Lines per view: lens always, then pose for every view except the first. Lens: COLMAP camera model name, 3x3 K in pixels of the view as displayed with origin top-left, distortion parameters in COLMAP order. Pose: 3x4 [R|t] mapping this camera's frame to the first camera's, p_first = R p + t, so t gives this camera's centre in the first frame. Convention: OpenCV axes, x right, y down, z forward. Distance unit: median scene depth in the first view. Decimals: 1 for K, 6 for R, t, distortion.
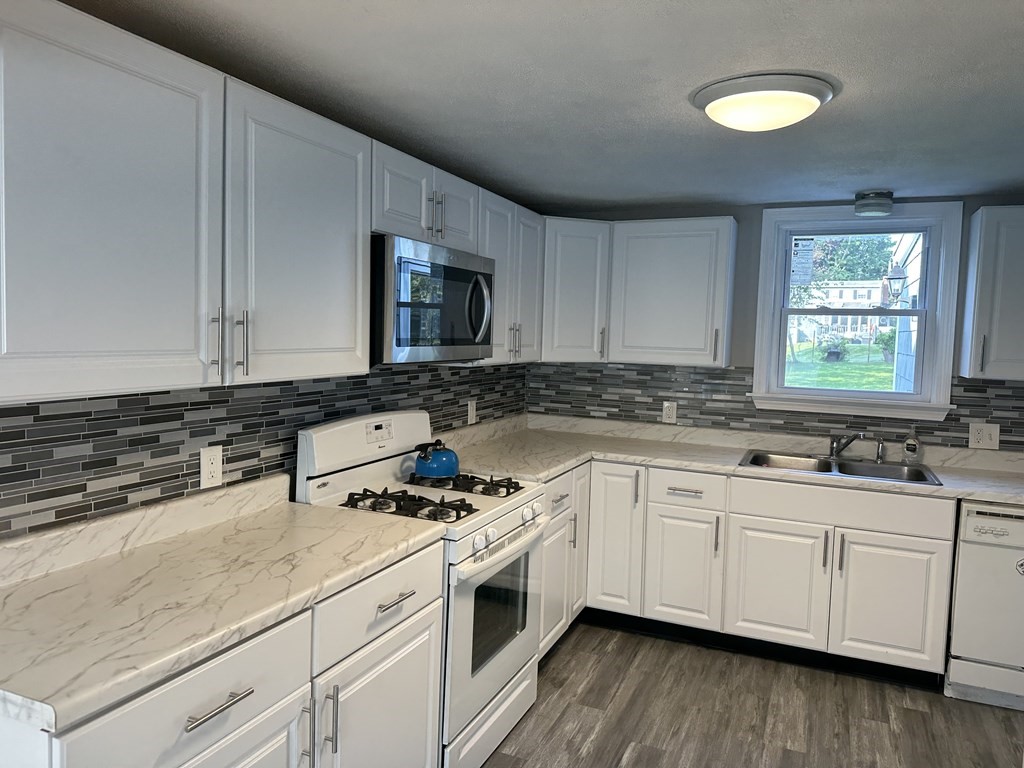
lens RADIAL K [[729.9, 0, 508.2], [0, 729.9, 387.6], [0, 0, 1]] dist [-0.000660, -0.007592]
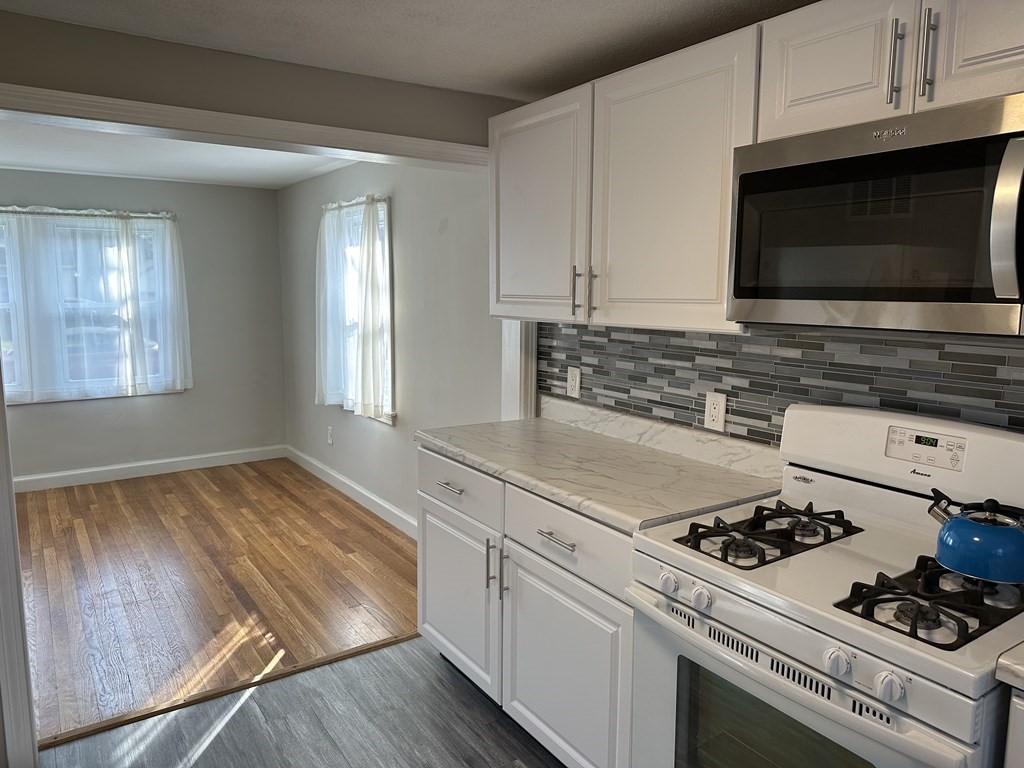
lens RADIAL K [[729.9, 0, 505.3], [0, 729.9, 380.5], [0, 0, 1]] dist [-0.000660, -0.007592]
pose [[-0.560060, 0.080339, -0.824548, 0.681847], [-0.080023, 0.985387, 0.150364, -0.077184], [0.824578, 0.150195, -0.545446, 1.380871]]
